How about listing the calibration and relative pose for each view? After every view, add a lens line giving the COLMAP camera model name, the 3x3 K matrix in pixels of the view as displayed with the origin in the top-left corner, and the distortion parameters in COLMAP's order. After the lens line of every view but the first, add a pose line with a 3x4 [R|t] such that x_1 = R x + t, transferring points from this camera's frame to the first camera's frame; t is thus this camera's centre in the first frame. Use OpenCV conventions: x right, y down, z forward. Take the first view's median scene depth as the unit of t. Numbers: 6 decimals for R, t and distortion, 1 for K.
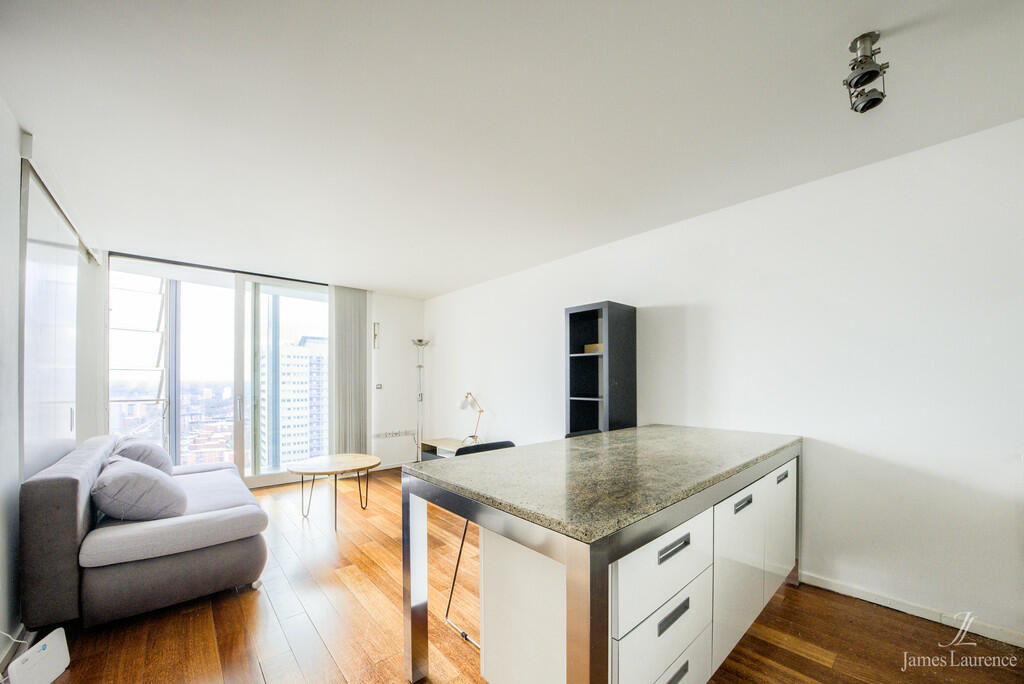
lens RADIAL K [[363.2, 0, 489.6], [0, 363.2, 380.1], [0, 0, 1]] dist [-0.001244, -0.000317]
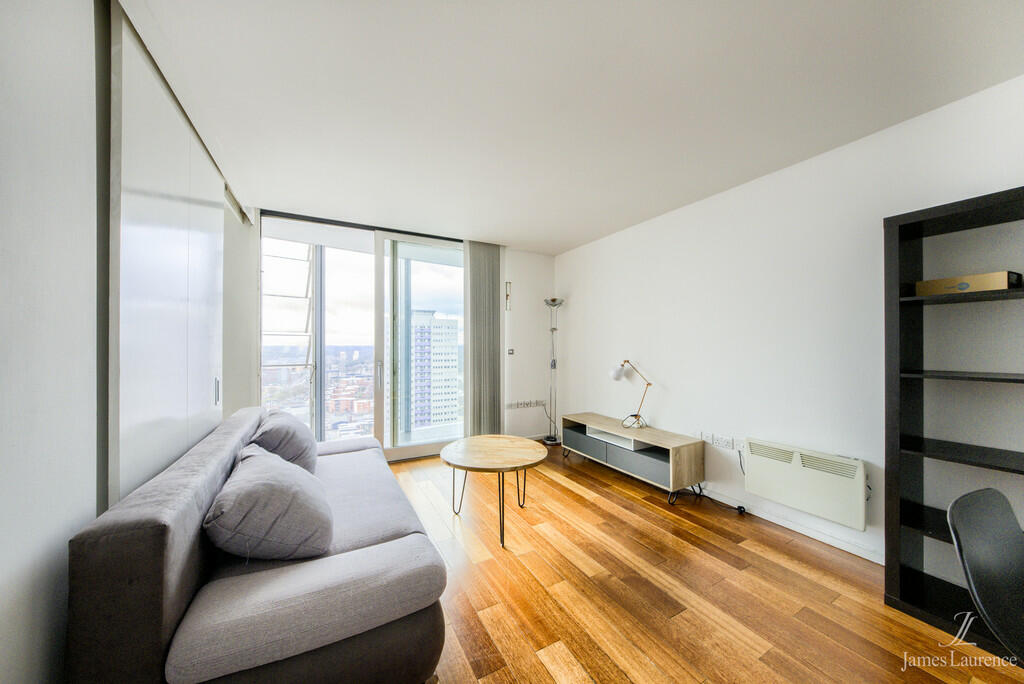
lens RADIAL K [[363.2, 0, 502.4], [0, 363.2, 345.0], [0, 0, 1]] dist [-0.001244, -0.000317]
pose [[0.968374, -0.001823, -0.249496, -0.138369], [0.001980, 0.999998, 0.000381, -0.000148], [0.249495, -0.000863, 0.968376, 0.163877]]
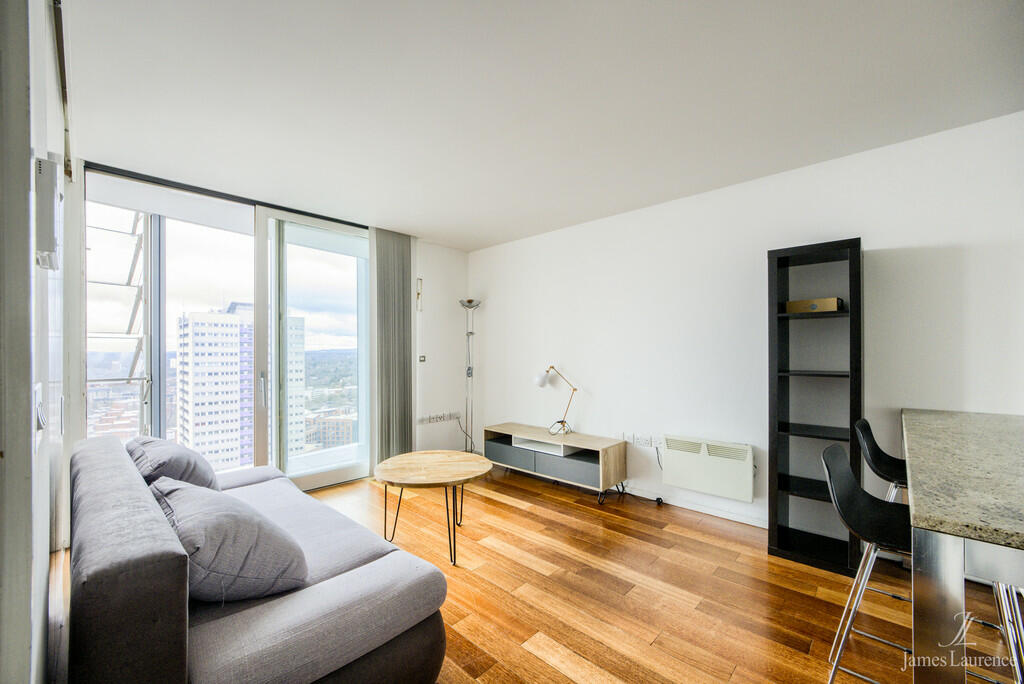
lens RADIAL K [[414.6, 0, 528.5], [0, 414.6, 352.6], [0, 0, 1]] dist [0.002798, -0.000718]
pose [[0.997205, -0.003538, 0.074635, -0.197660], [0.003079, 0.999976, 0.006258, -0.001217], [-0.074655, -0.006011, 0.997191, 0.111417]]
